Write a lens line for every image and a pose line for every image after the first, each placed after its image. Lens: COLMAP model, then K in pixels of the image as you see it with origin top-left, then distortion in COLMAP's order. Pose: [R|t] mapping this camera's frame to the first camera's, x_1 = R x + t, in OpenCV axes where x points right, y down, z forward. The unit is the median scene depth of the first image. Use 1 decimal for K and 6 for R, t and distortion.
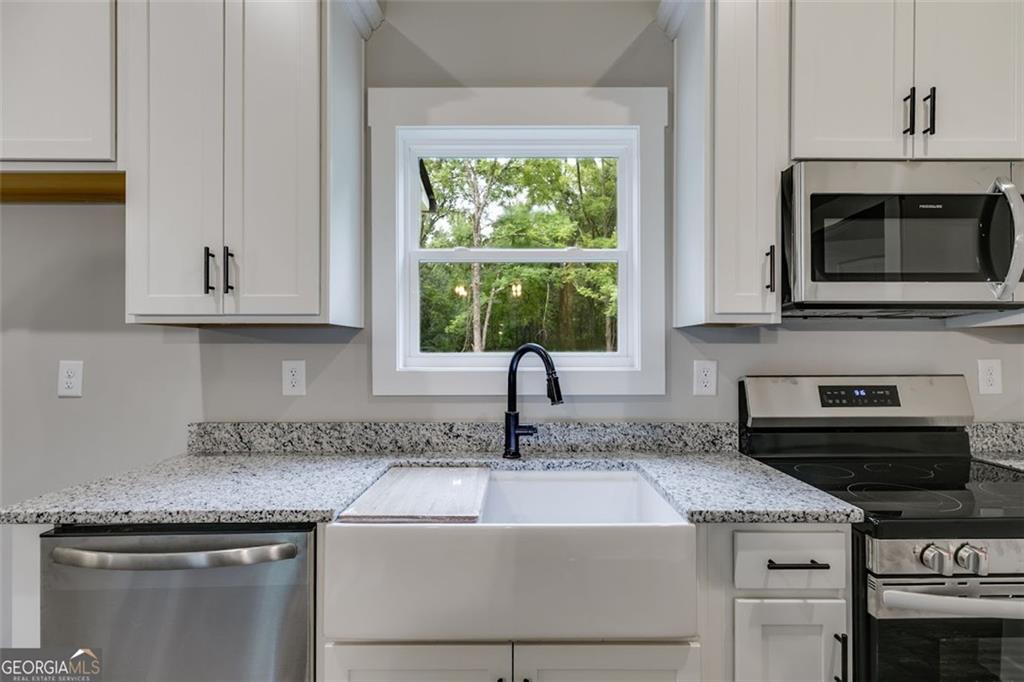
lens RADIAL K [[466.4, 0, 519.9], [0, 466.4, 346.5], [0, 0, 1]] dist [0.003819, 0.000013]
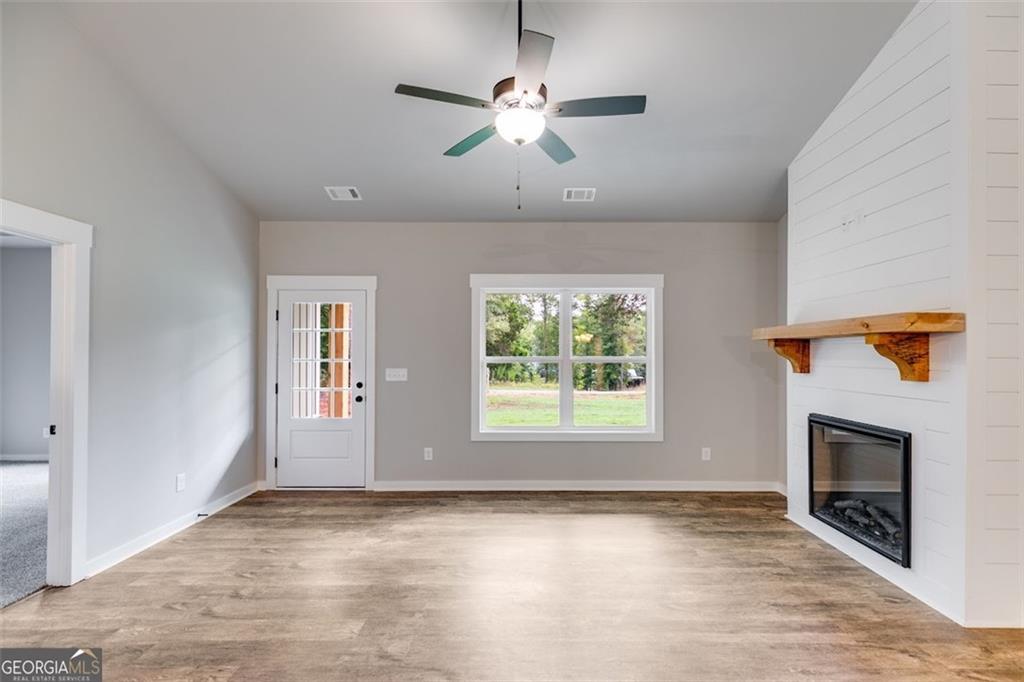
lens RADIAL K [[466.4, 0, 517.4], [0, 466.4, 346.7], [0, 0, 1]] dist [0.003819, 0.000013]
pose [[-0.999990, -0.002126, -0.003979, 1.124961], [-0.002050, 0.999821, -0.018833, -0.116534], [0.004018, -0.018824, -0.999815, 5.250983]]
